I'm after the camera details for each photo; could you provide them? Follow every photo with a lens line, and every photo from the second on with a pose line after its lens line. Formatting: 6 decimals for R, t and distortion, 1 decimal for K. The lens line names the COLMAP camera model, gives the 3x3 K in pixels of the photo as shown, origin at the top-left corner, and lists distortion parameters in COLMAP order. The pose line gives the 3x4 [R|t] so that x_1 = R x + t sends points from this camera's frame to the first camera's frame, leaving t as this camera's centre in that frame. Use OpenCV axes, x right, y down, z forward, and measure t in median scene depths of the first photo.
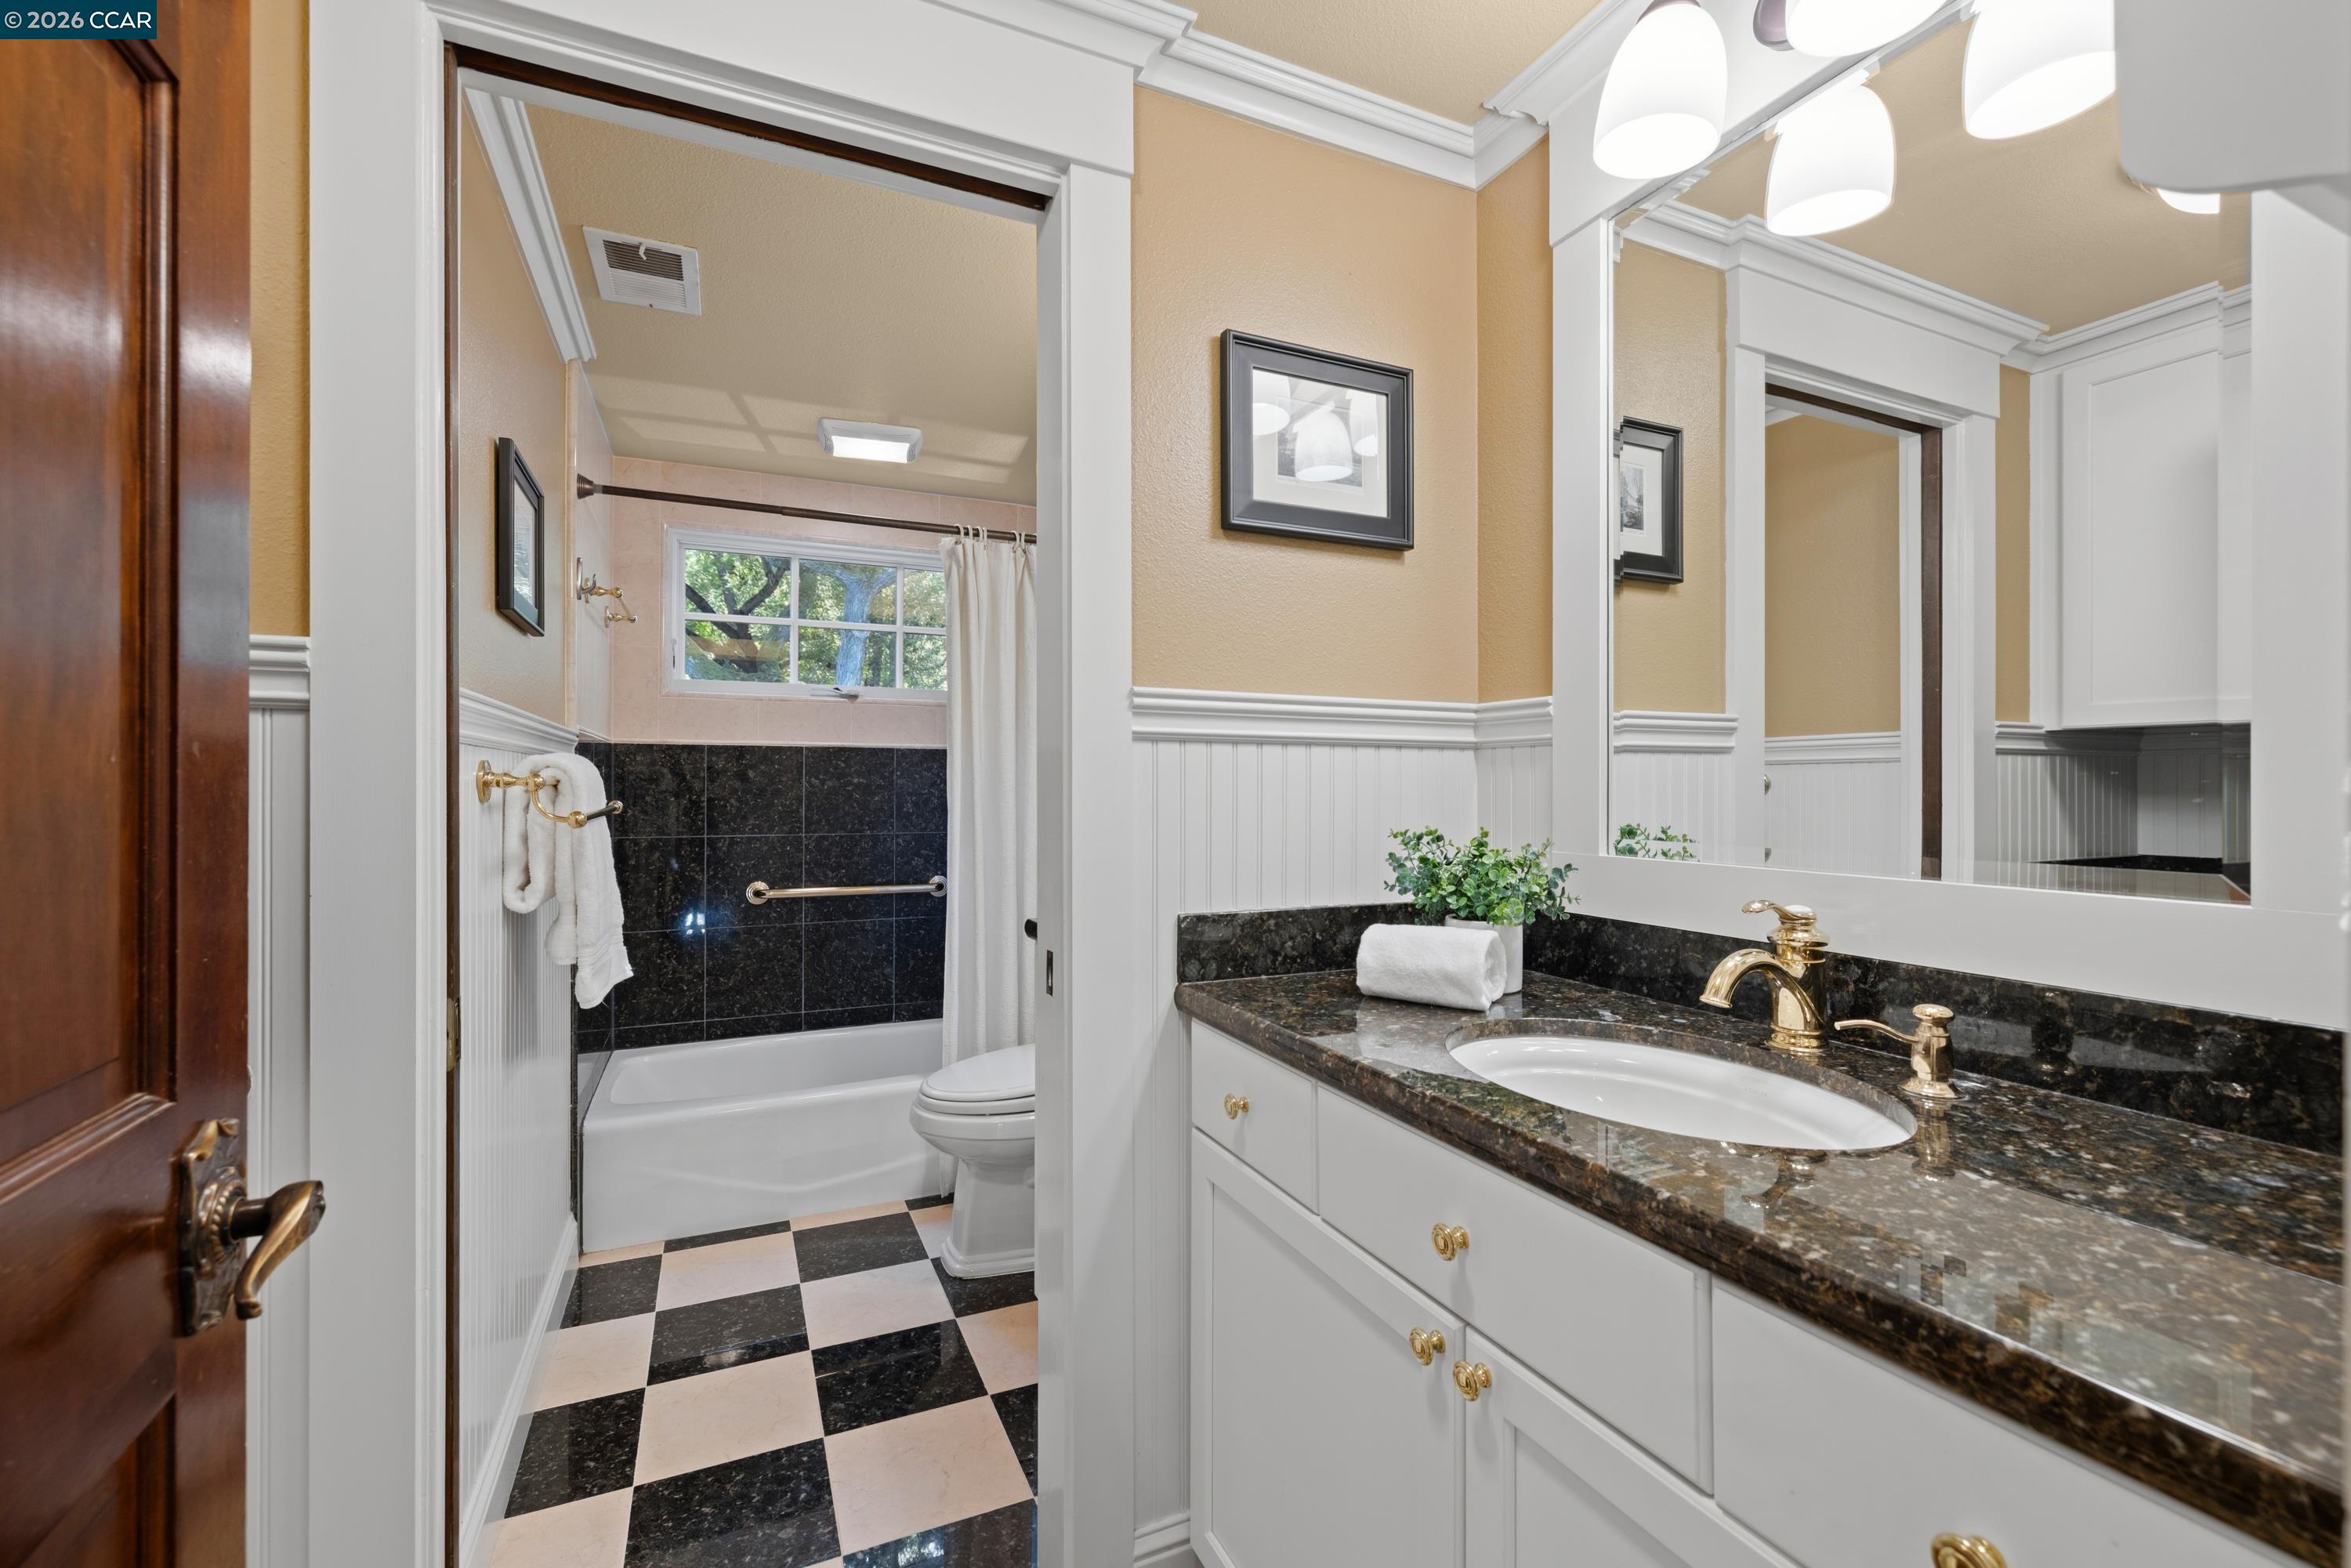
lens RADIAL K [[1000.9, 0, 1211.8], [0, 1000.9, 764.7], [0, 0, 1]] dist [0.006002, -0.000542]
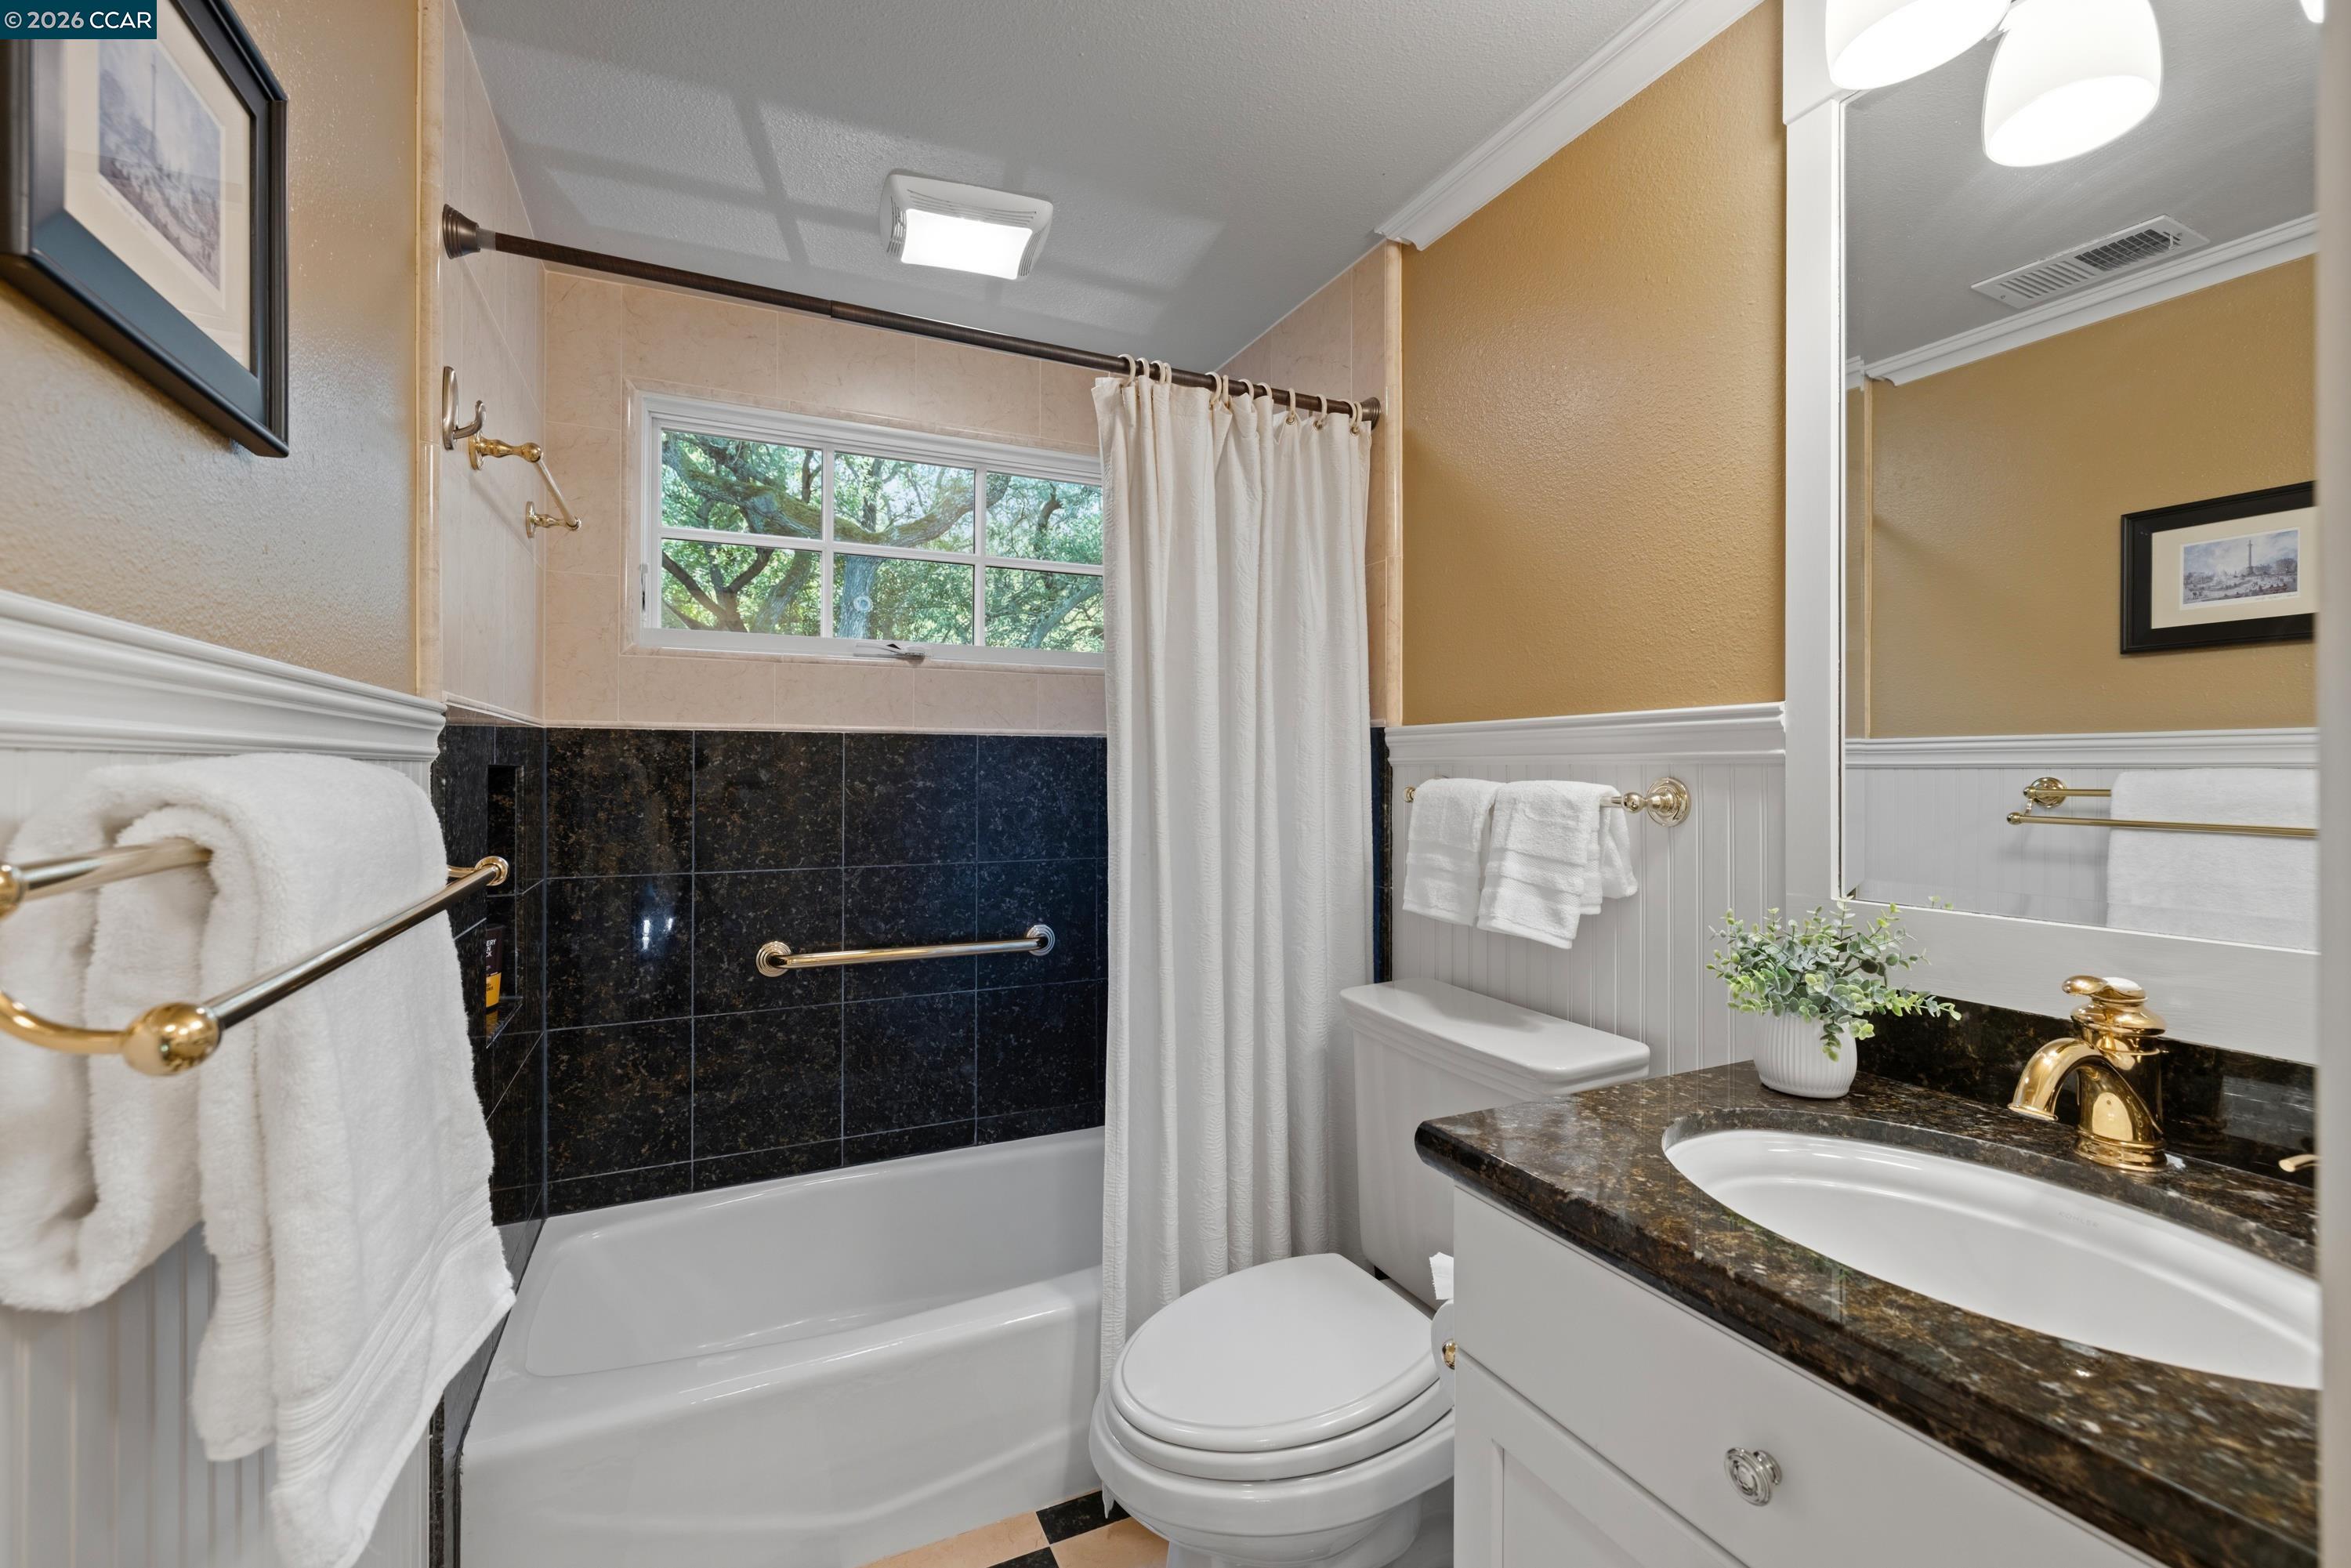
lens RADIAL K [[1000.9, 0, 1207.3], [0, 1000.9, 753.1], [0, 0, 1]] dist [0.006002, -0.000542]
pose [[0.999969, 0.001025, 0.007833, -0.180001], [-0.001044, 0.999996, 0.002477, -0.007124], [-0.007831, -0.002485, 0.999966, 0.353880]]
